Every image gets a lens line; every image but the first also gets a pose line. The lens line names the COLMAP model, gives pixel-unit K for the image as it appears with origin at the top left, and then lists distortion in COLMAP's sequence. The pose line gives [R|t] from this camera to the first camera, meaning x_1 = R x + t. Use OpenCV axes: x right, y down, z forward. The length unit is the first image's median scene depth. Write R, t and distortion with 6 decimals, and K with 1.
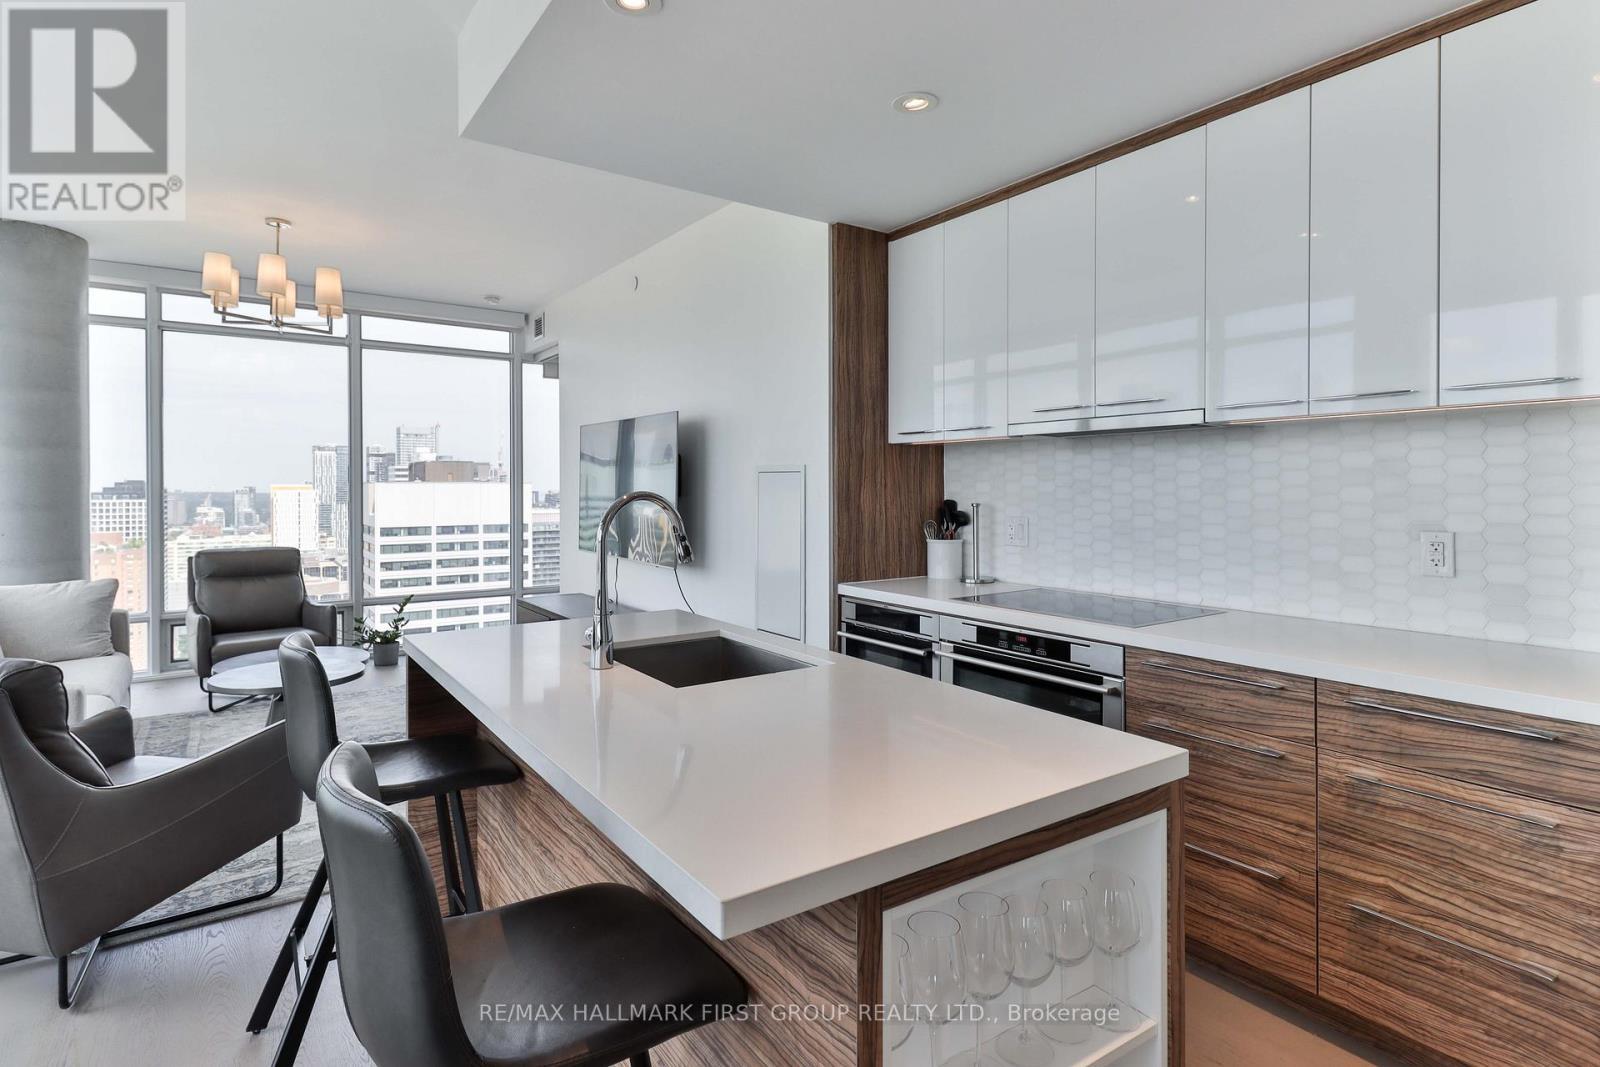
lens RADIAL K [[828.5, 0, 804.3], [0, 828.5, 492.2], [0, 0, 1]] dist [0.015147, -0.006902]
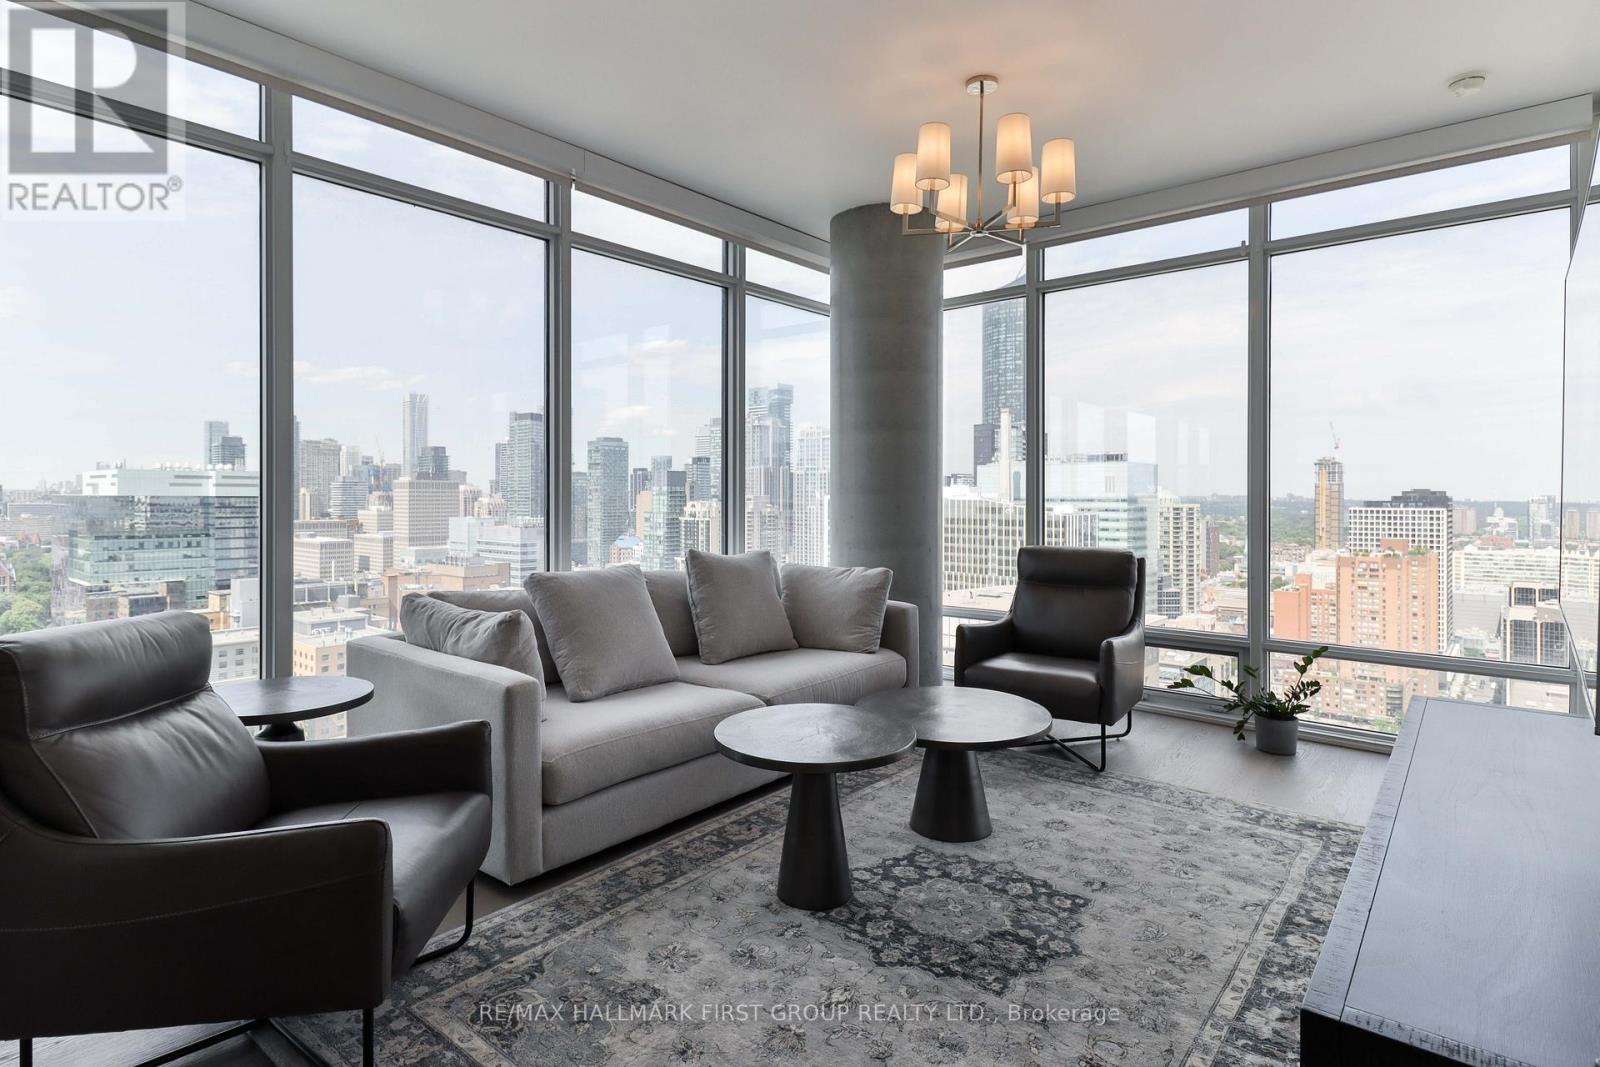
lens RADIAL K [[828.5, 0, 801.2], [0, 828.5, 499.7], [0, 0, 1]] dist [0.015147, -0.006902]
pose [[0.252149, 0.005570, -0.967672, 0.015248], [-0.007170, 0.999967, 0.003887, 0.031149], [0.967662, 0.005958, 0.252180, 0.808912]]
